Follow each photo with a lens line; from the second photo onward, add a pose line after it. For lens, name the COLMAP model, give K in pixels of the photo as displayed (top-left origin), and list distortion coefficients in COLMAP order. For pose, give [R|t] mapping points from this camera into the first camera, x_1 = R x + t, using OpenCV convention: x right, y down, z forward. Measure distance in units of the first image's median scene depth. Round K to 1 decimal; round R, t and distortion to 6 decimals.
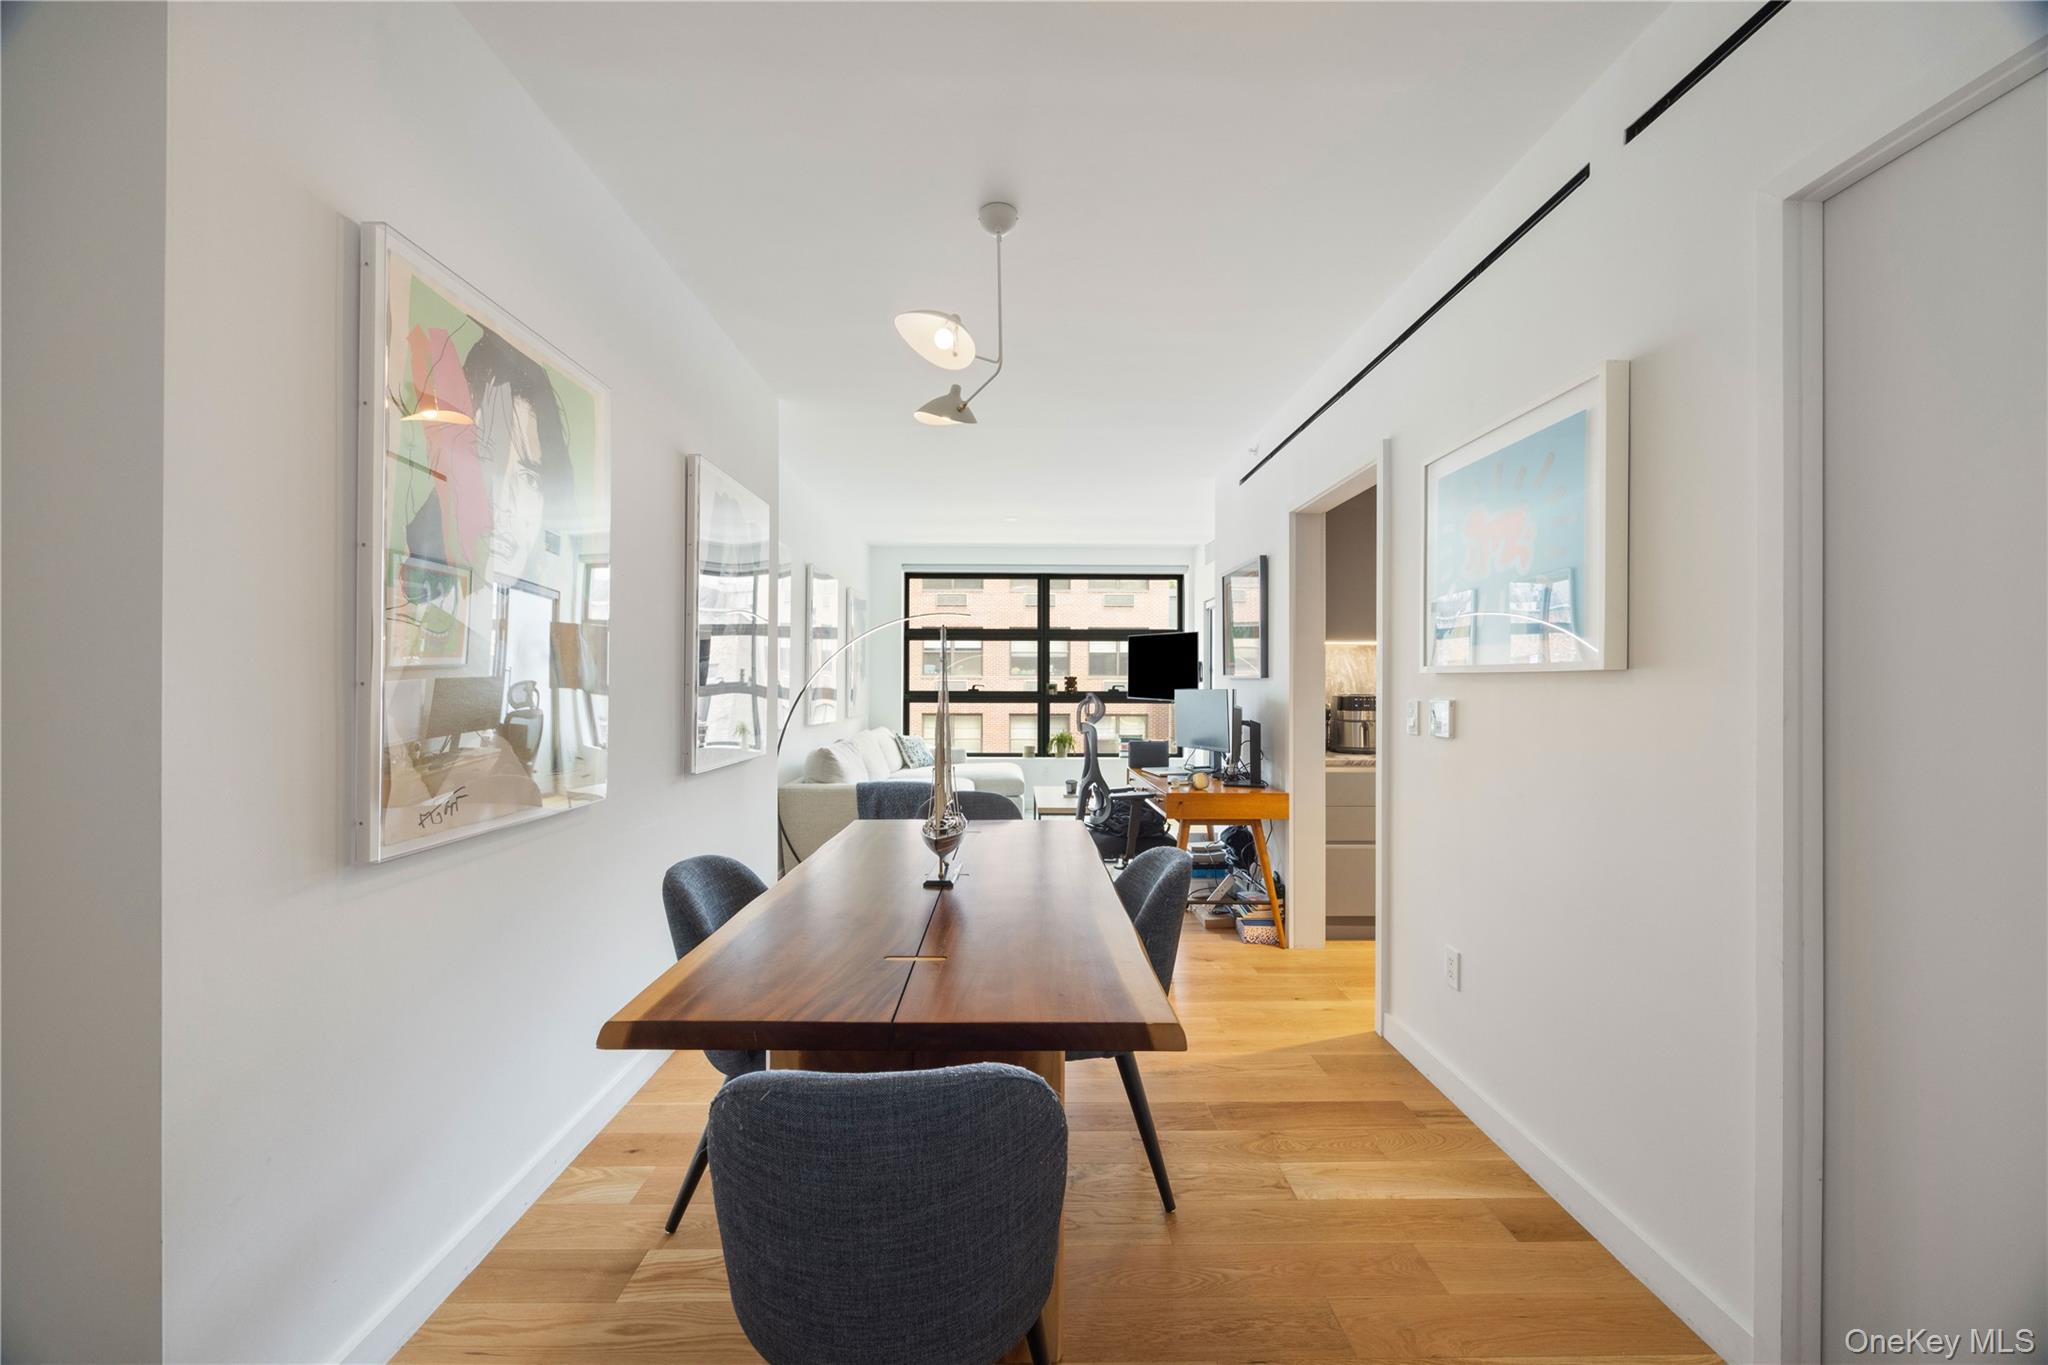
lens RADIAL K [[794.3, 0, 1027.2], [0, 794.3, 688.1], [0, 0, 1]] dist [-0.003885, -0.000193]
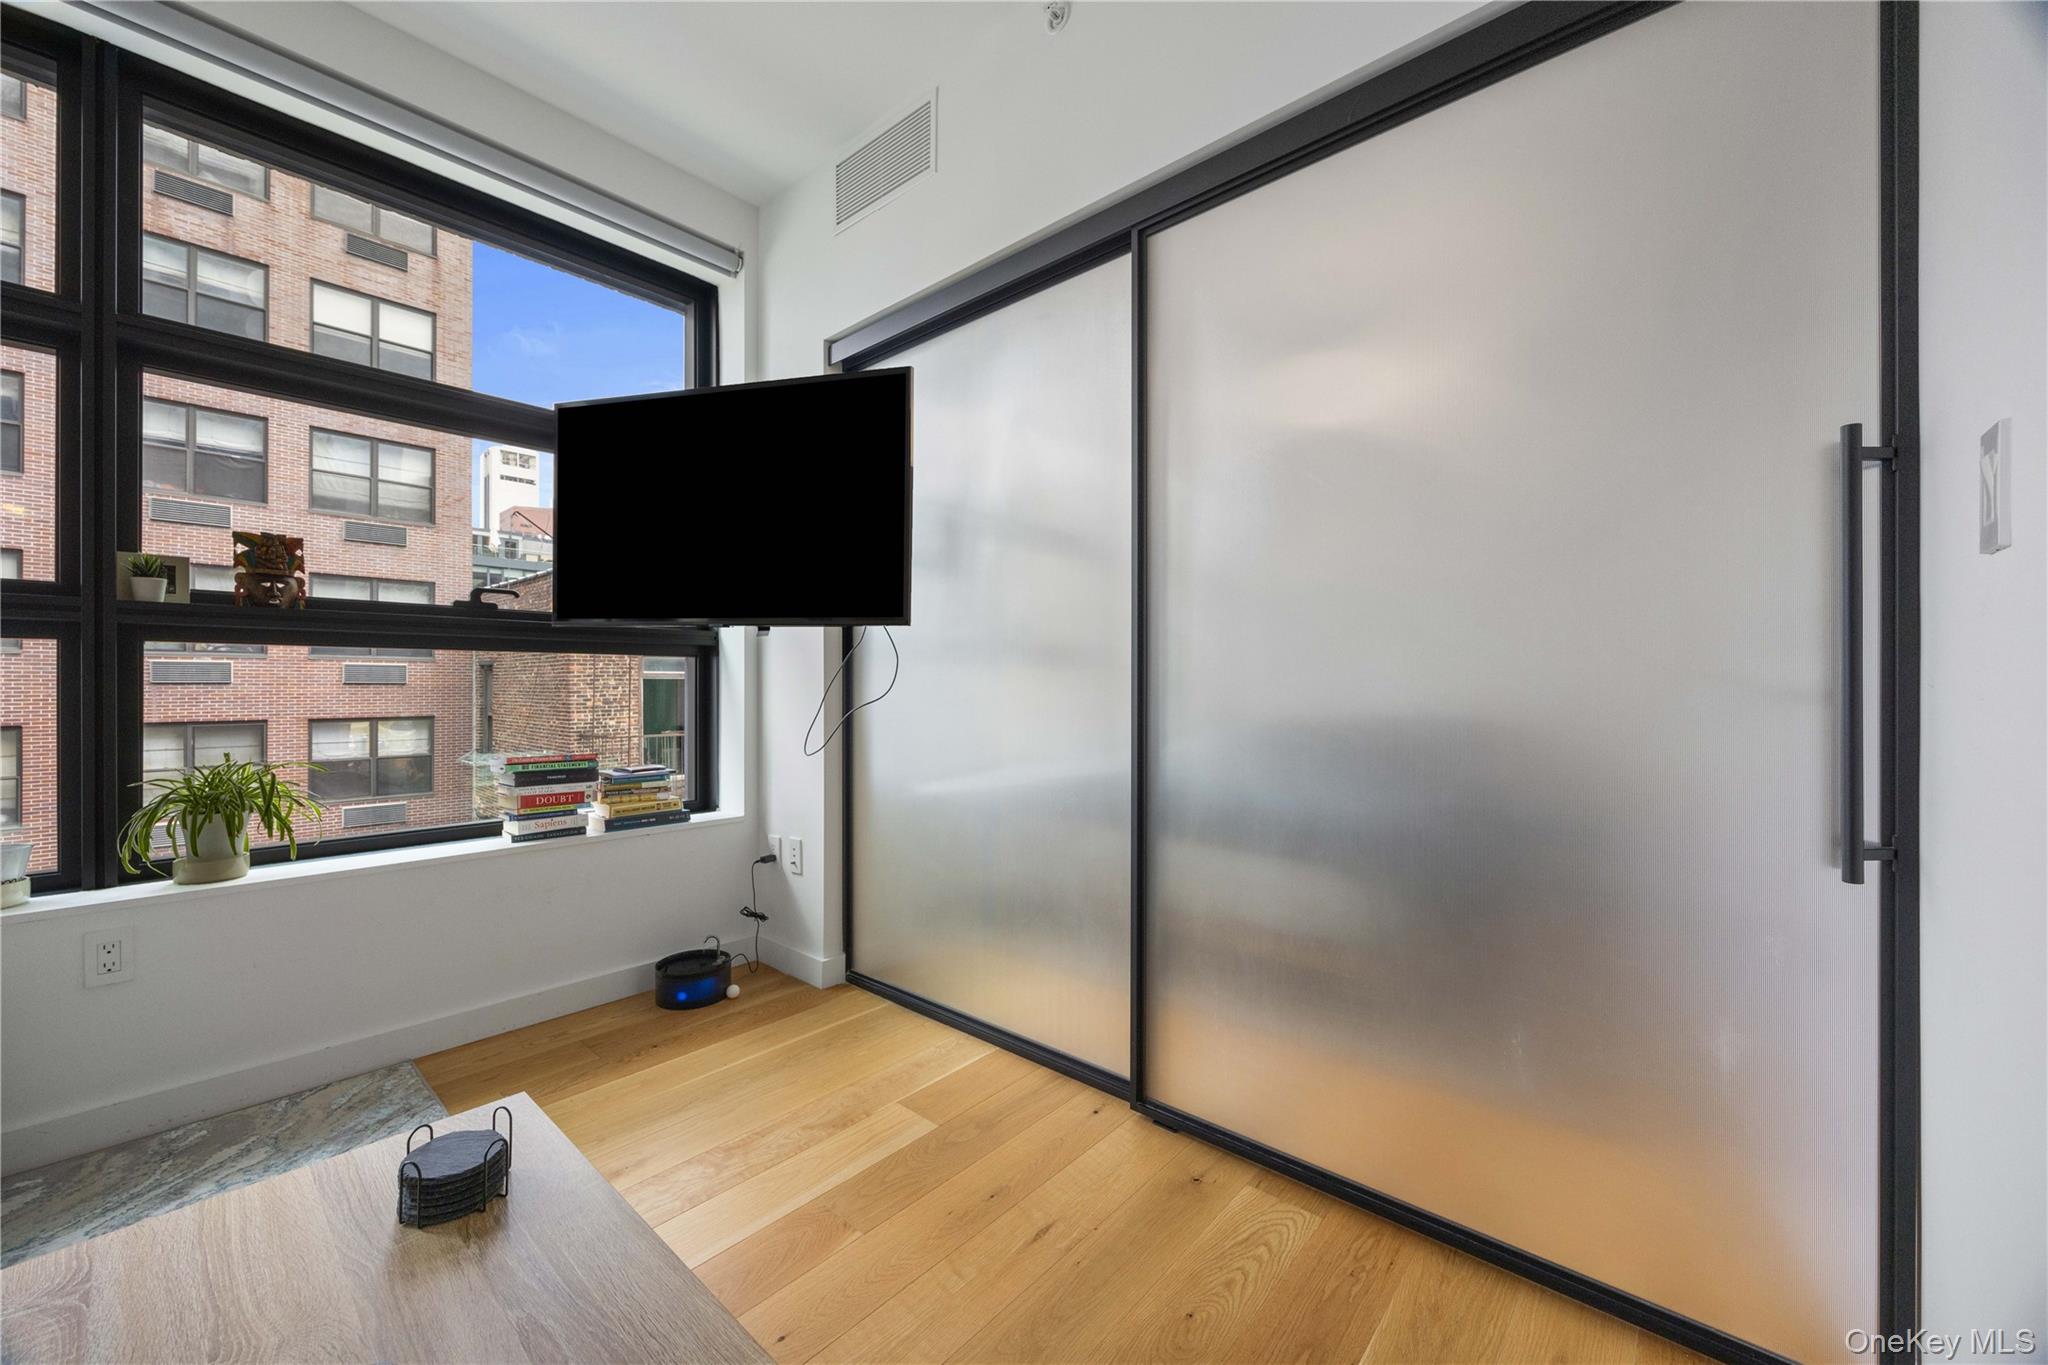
lens RADIAL K [[794.3, 0, 1027.2], [0, 794.3, 688.1], [0, 0, 1]] dist [-0.003885, -0.000193]
pose [[0.683125, -0.002009, 0.730299, 0.036682], [0.002196, 0.999997, 0.000697, 0.032839], [-0.730298, 0.001127, 0.683127, 0.663170]]
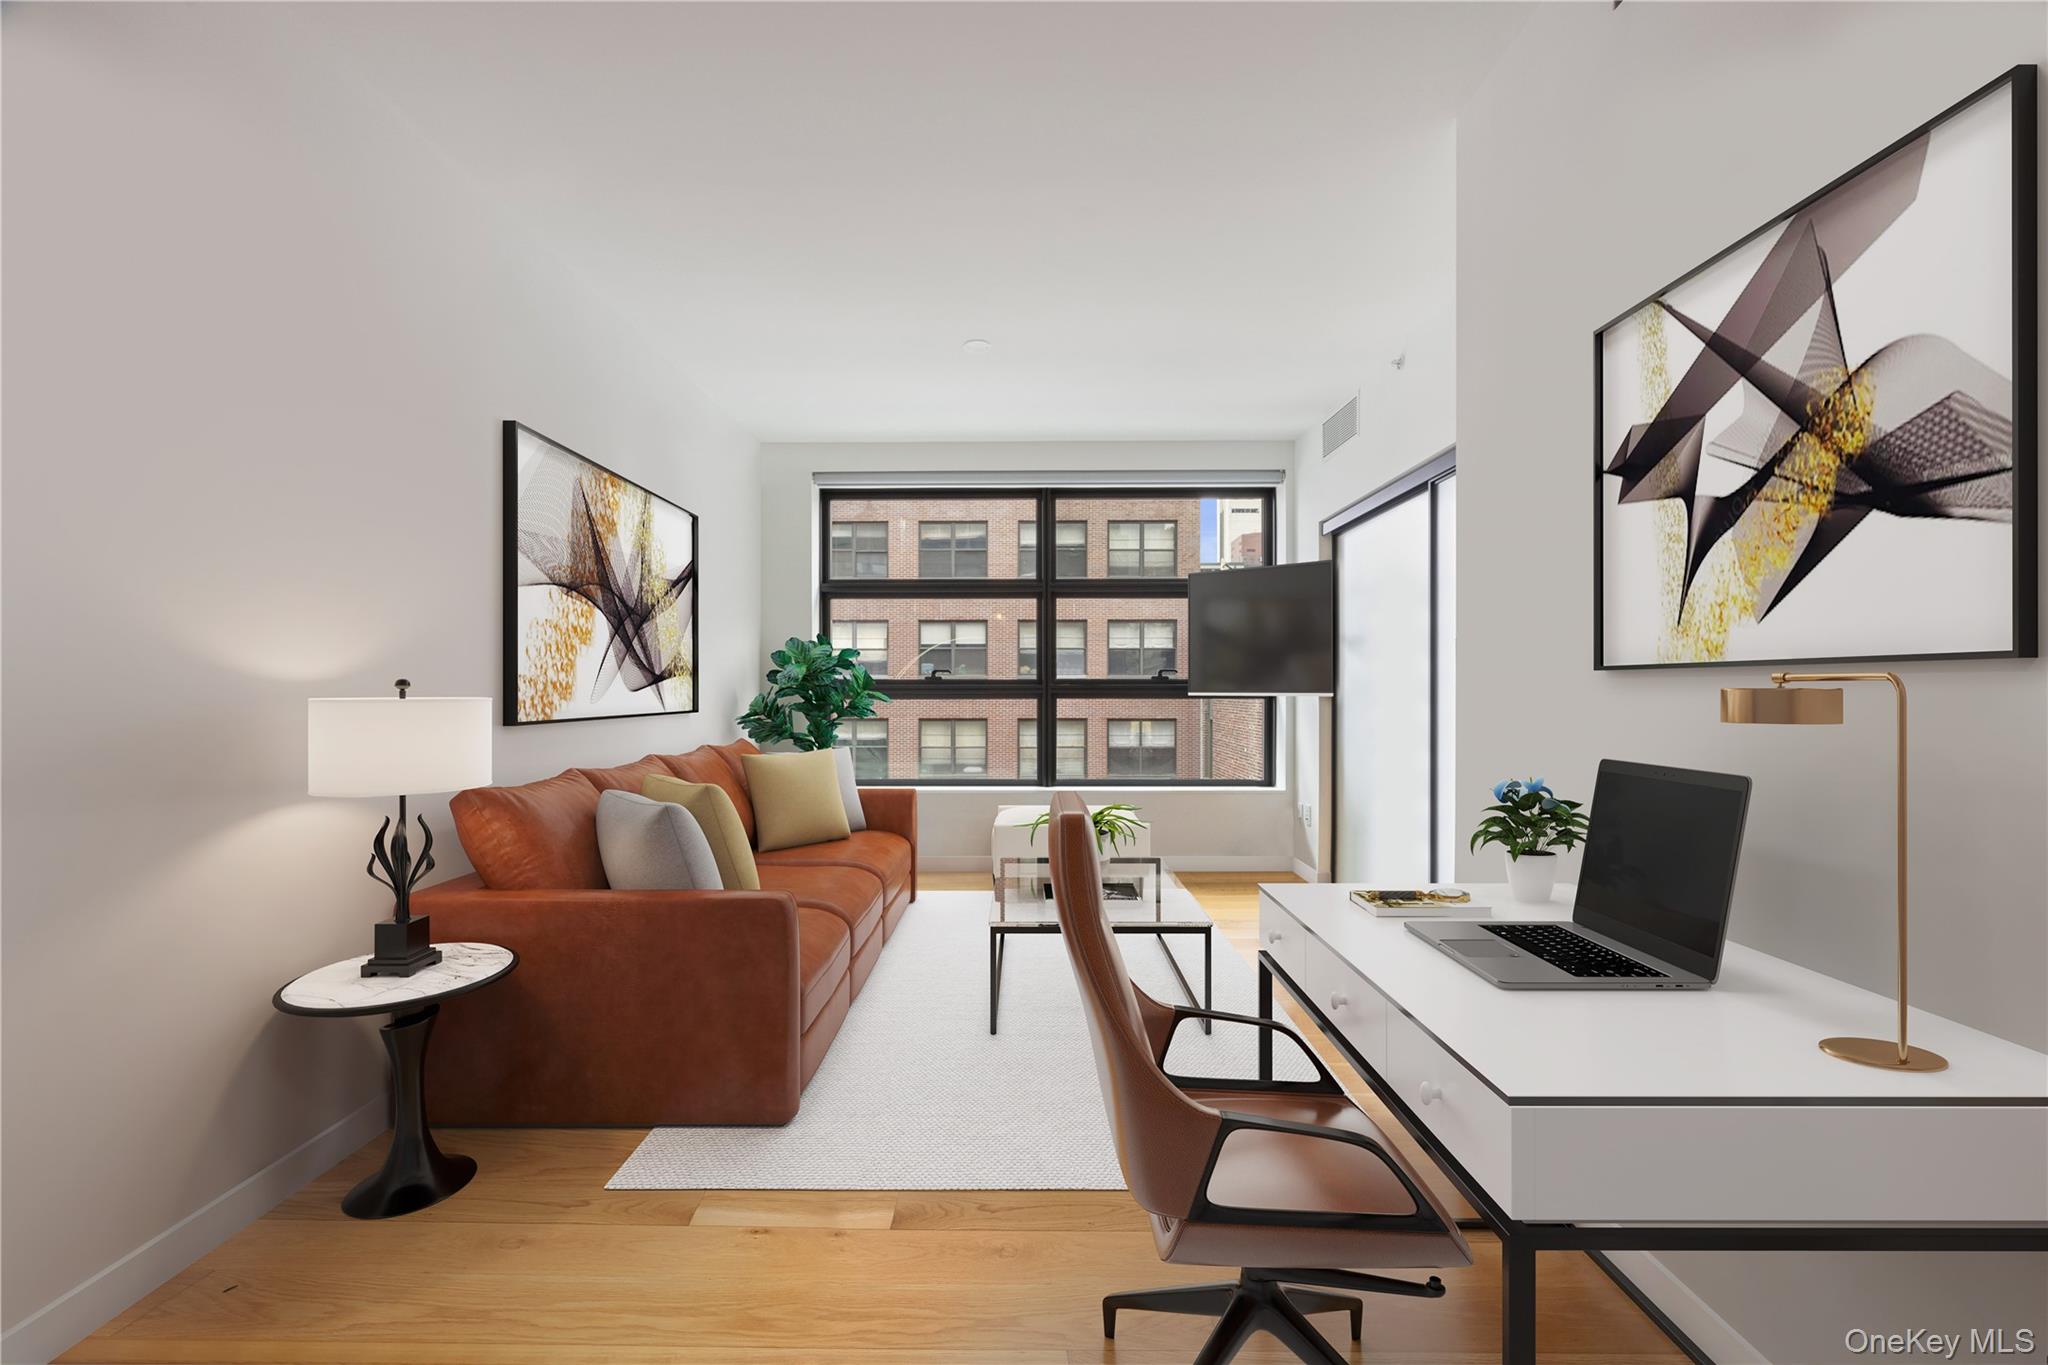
lens RADIAL K [[794.3, 0, 1027.2], [0, 794.3, 688.1], [0, 0, 1]] dist [-0.003885, -0.000193]
pose [[0.999764, -0.004394, -0.021272, 0.018668], [0.004260, 0.999971, -0.006382, 0.014112], [0.021299, 0.006290, 0.999753, 0.384484]]
